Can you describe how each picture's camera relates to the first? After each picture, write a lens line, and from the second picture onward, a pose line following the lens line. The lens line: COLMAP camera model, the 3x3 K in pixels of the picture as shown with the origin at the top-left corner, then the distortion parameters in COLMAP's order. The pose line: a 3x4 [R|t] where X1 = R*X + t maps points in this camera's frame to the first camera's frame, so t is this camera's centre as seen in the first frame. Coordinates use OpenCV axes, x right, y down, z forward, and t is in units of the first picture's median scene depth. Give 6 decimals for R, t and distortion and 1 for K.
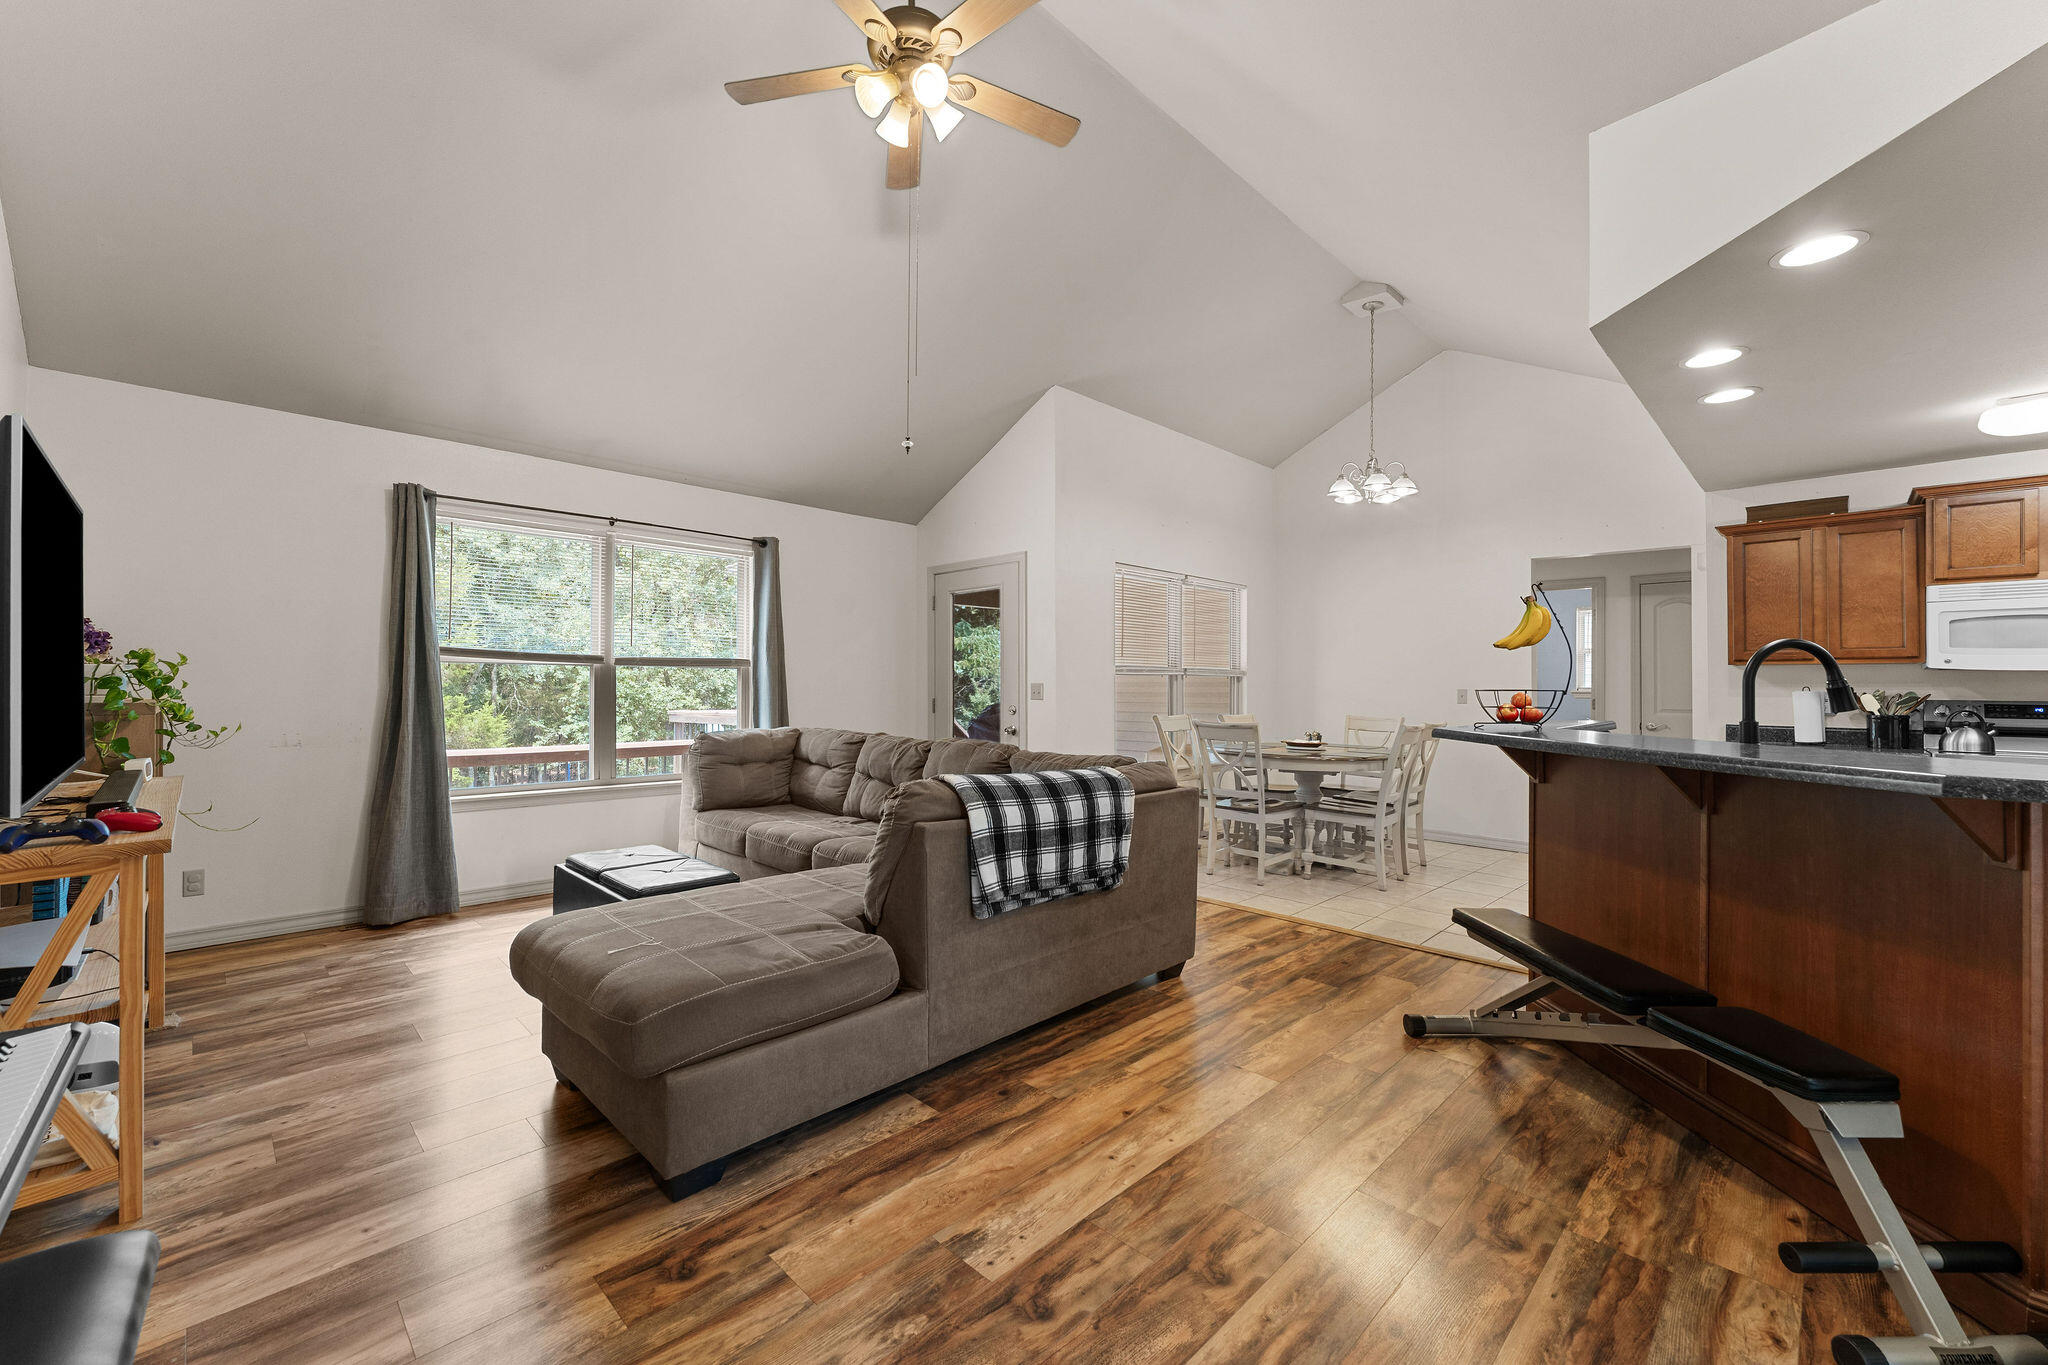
lens RADIAL K [[817.7, 0, 1011.5], [0, 817.7, 674.8], [0, 0, 1]] dist [-0.001515, -0.000399]
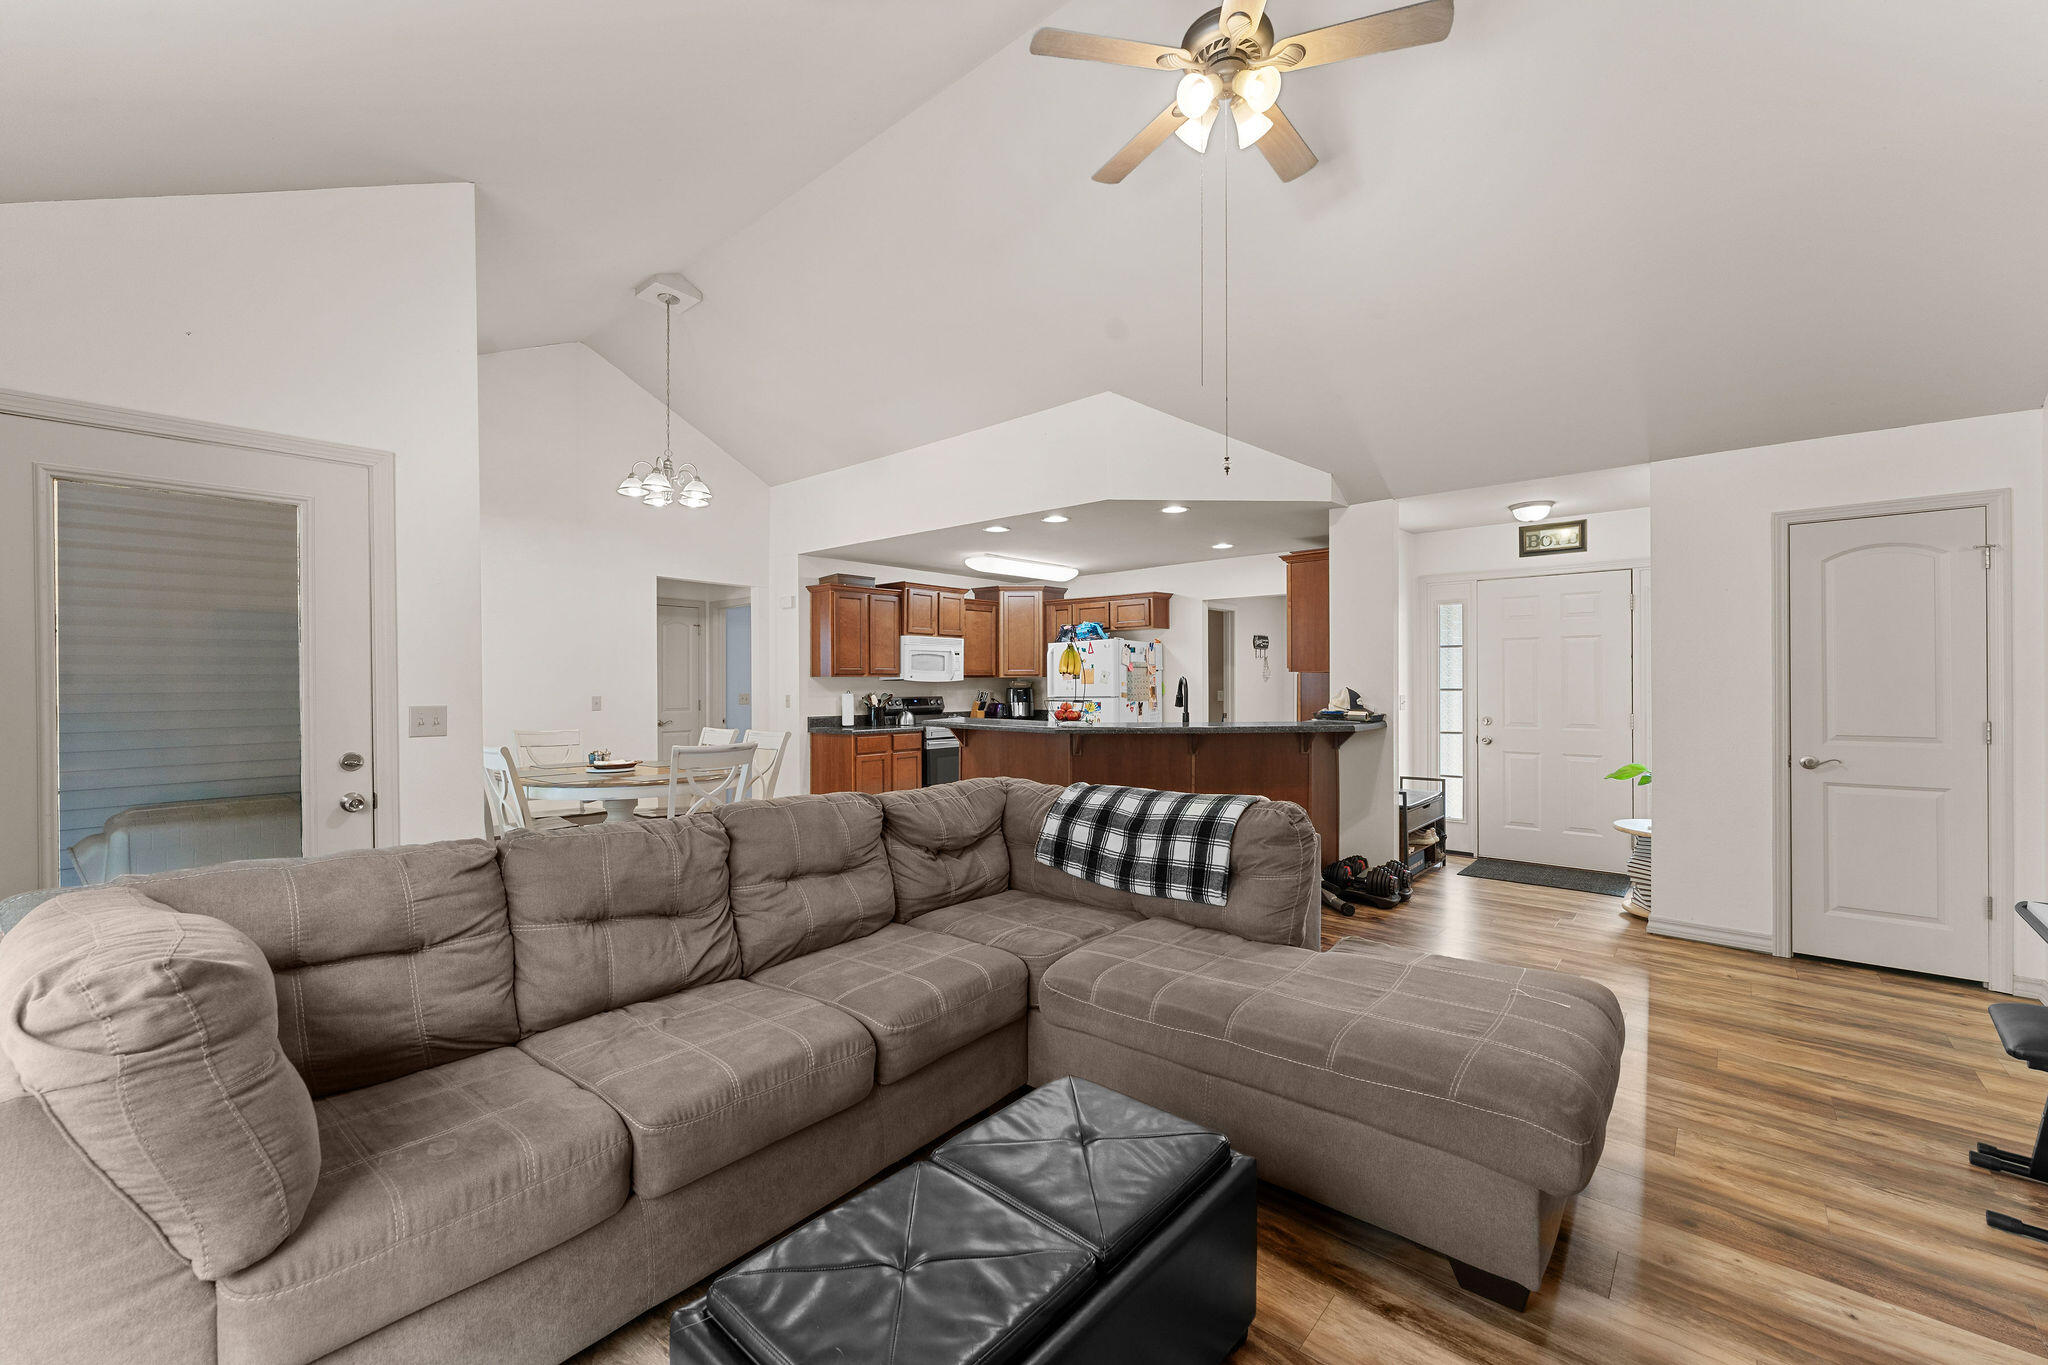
lens RADIAL K [[817.7, 0, 1005.4], [0, 817.7, 682.2], [0, 0, 1]] dist [-0.001515, -0.000399]
pose [[-0.061741, -0.006544, 0.998071, -0.695832], [-0.009979, 0.999933, 0.005939, -0.016402], [-0.998042, -0.009593, -0.061802, 0.853651]]
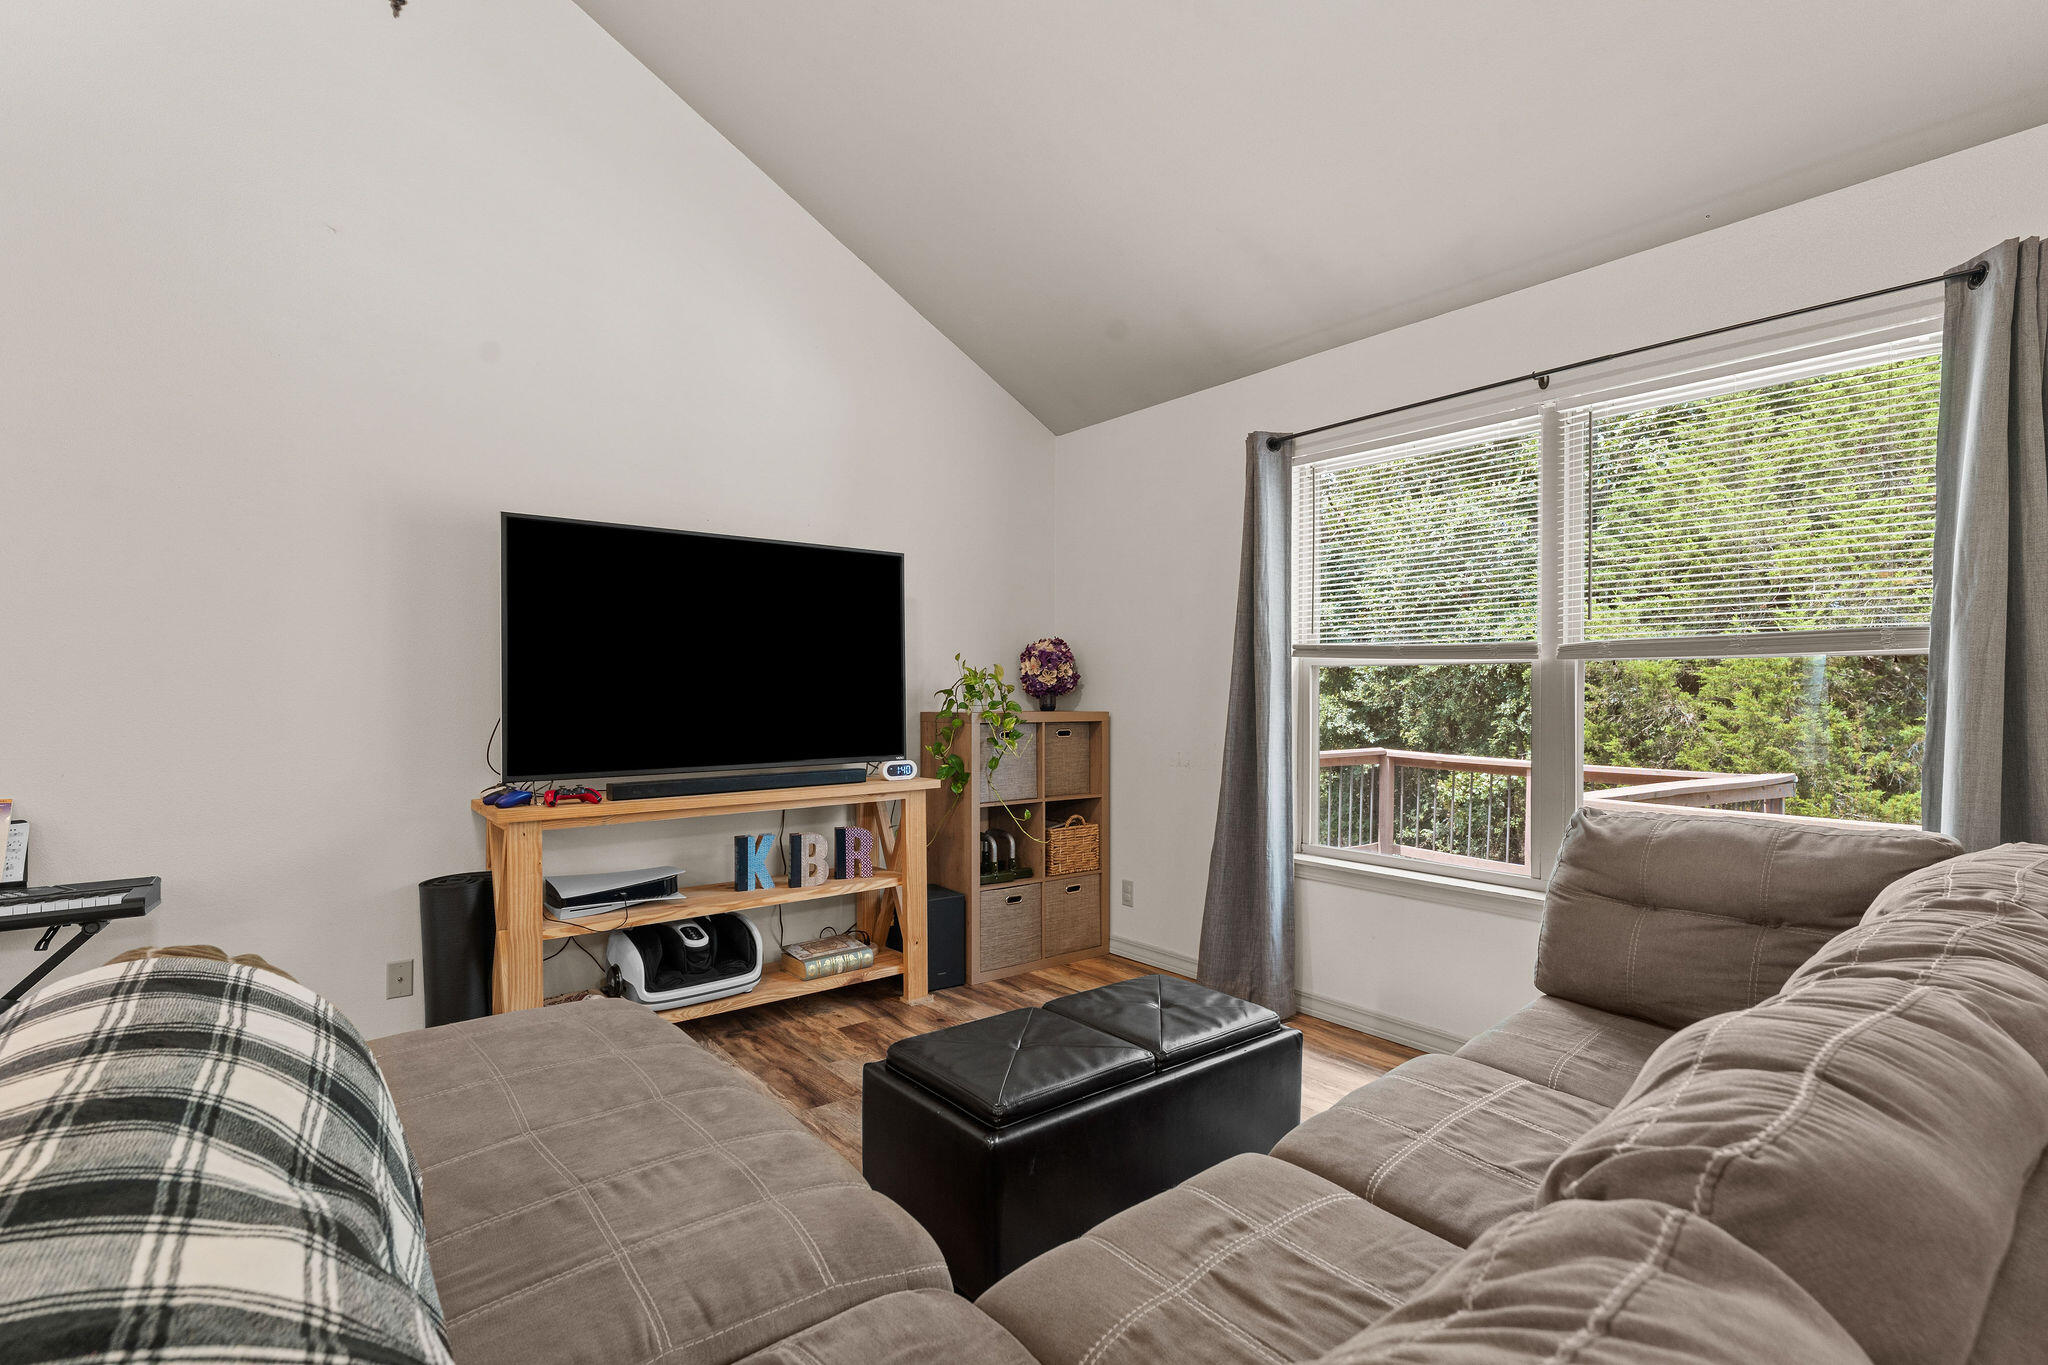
lens RADIAL K [[940.4, 0, 1012.9], [0, 940.4, 694.4], [0, 0, 1]] dist [0.001673, -0.001189]
pose [[-0.106451, -0.008218, -0.994284, 0.151039], [0.006212, 0.999941, -0.008930, 0.014879], [0.994299, -0.007127, -0.106393, 0.840379]]
